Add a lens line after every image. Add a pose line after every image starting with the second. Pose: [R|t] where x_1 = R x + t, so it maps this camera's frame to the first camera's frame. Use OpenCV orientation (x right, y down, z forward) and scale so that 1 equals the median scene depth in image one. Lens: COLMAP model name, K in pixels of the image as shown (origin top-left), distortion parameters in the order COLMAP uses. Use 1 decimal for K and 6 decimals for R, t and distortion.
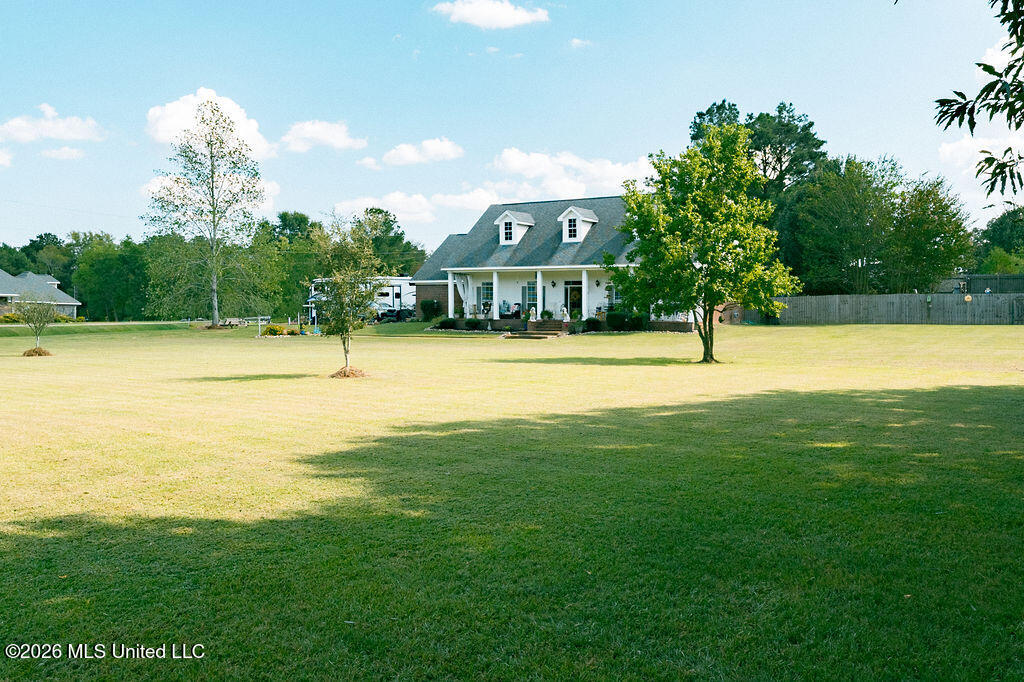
lens RADIAL K [[865.2, 0, 516.5], [0, 865.2, 333.8], [0, 0, 1]] dist [0.009104, 0.000257]
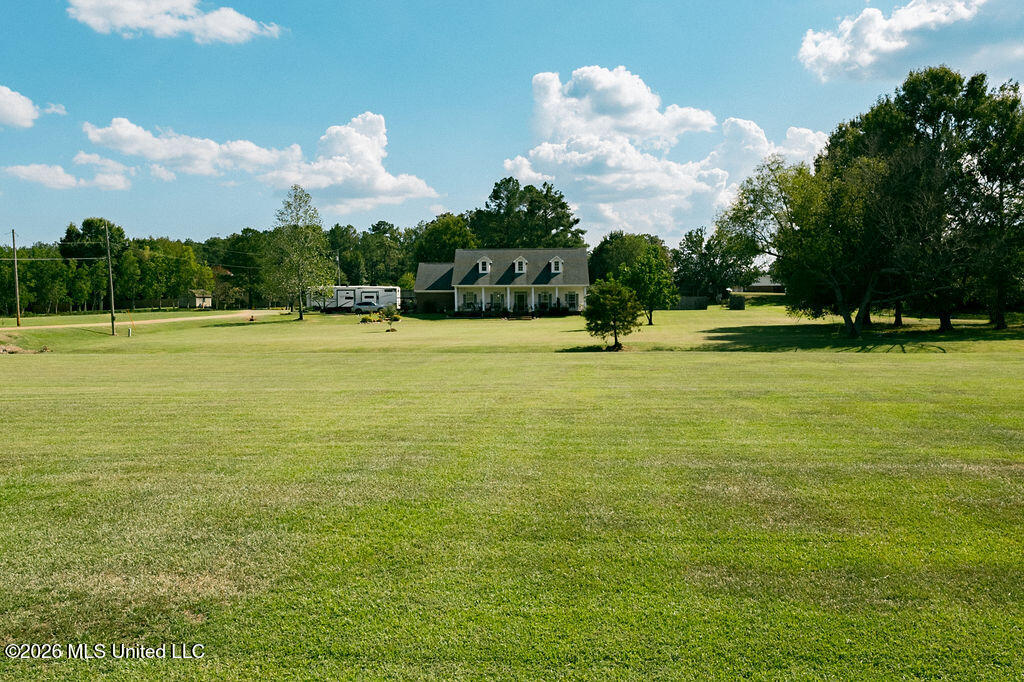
lens RADIAL K [[865.2, 0, 509.1], [0, 865.2, 347.2], [0, 0, 1]] dist [0.009104, 0.000257]
pose [[0.885609, -0.036375, 0.463006, -0.873246], [0.020441, 0.999015, 0.039386, -0.010758], [-0.463982, -0.025416, 0.885480, -0.776249]]
